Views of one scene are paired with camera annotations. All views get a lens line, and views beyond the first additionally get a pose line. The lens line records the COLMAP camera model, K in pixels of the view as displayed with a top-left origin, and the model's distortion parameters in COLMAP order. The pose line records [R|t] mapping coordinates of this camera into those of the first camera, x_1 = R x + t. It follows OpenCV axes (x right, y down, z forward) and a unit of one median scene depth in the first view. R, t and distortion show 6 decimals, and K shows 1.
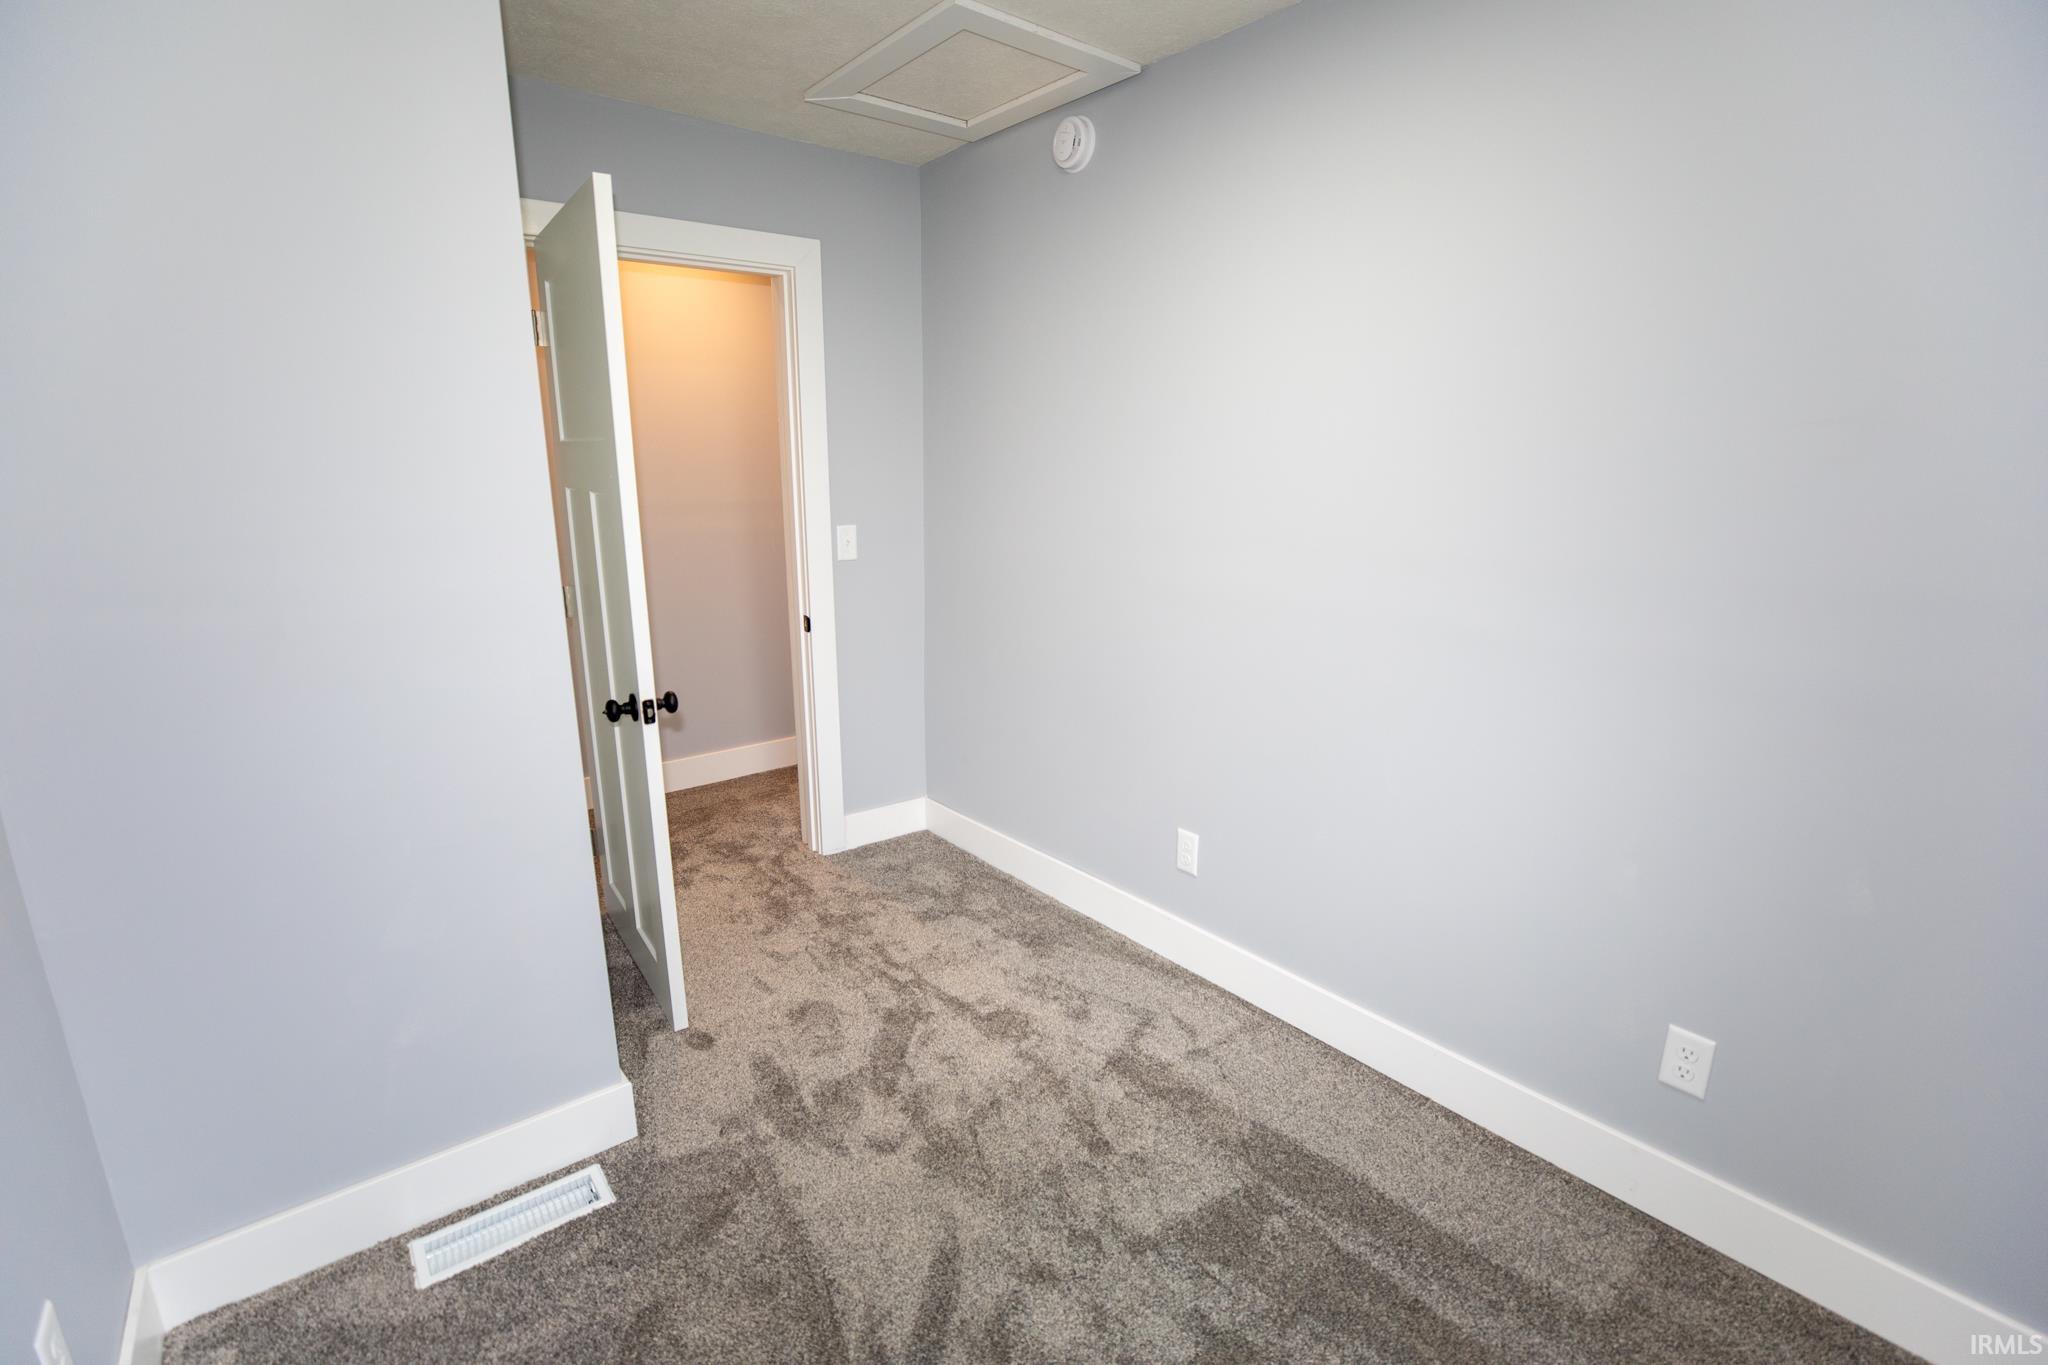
lens RADIAL K [[931.3, 0, 1022.9], [0, 931.3, 681.0], [0, 0, 1]] dist [-0.019194, 0.001080]
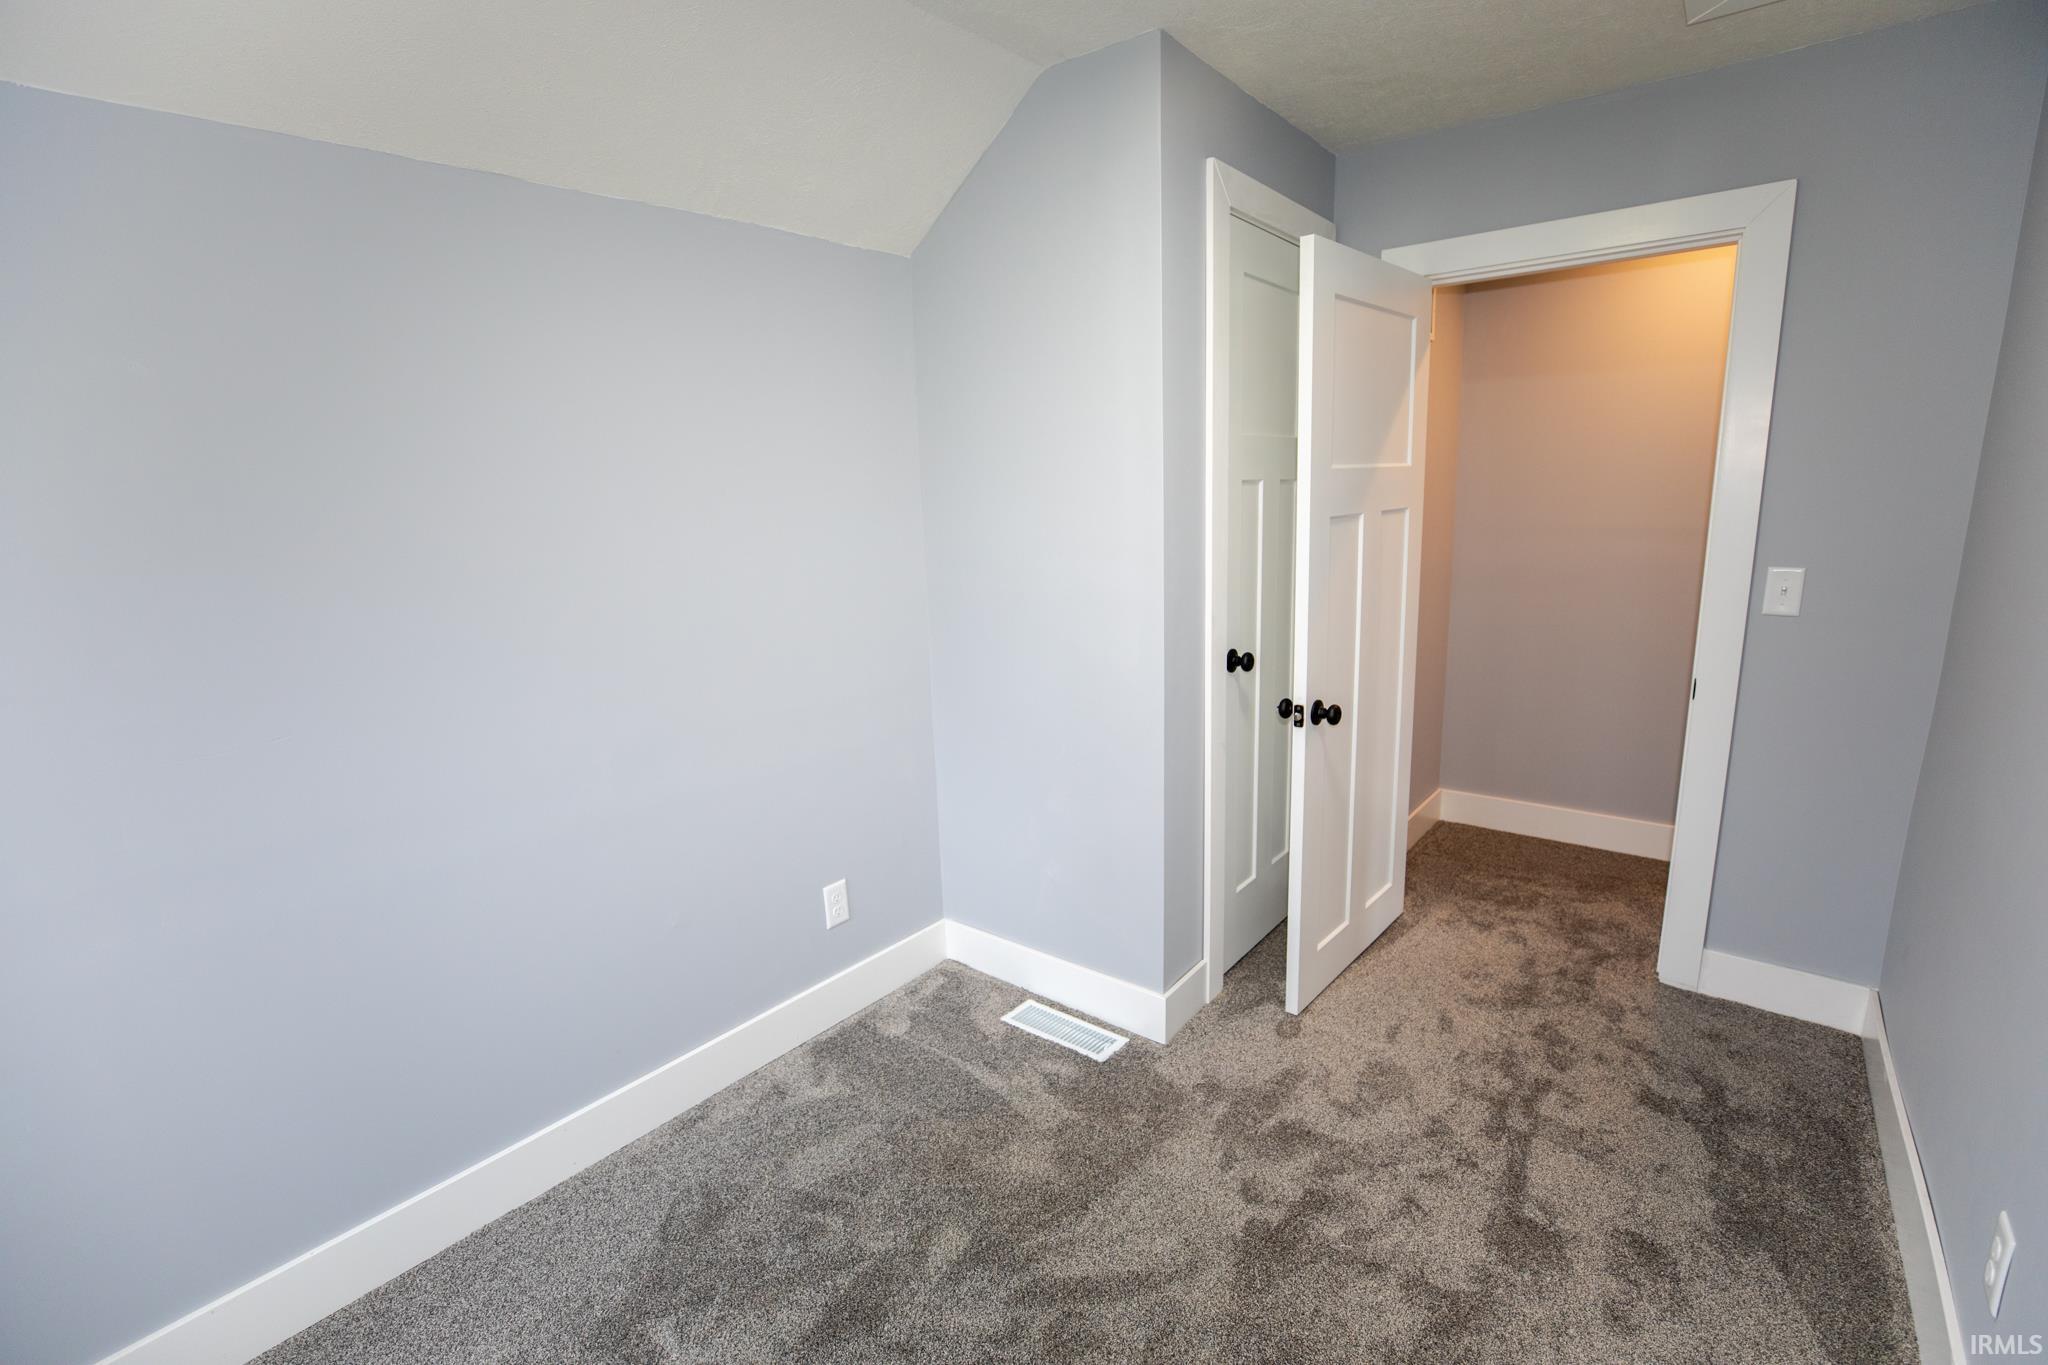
lens RADIAL K [[931.3, 0, 1024.3], [0, 931.3, 686.2], [0, 0, 1]] dist [-0.019194, 0.001080]
pose [[0.230360, 0.198912, -0.952559, 0.527529], [-0.198628, 0.967888, 0.154078, -0.099617], [0.952618, 0.153711, 0.262472, 0.373227]]
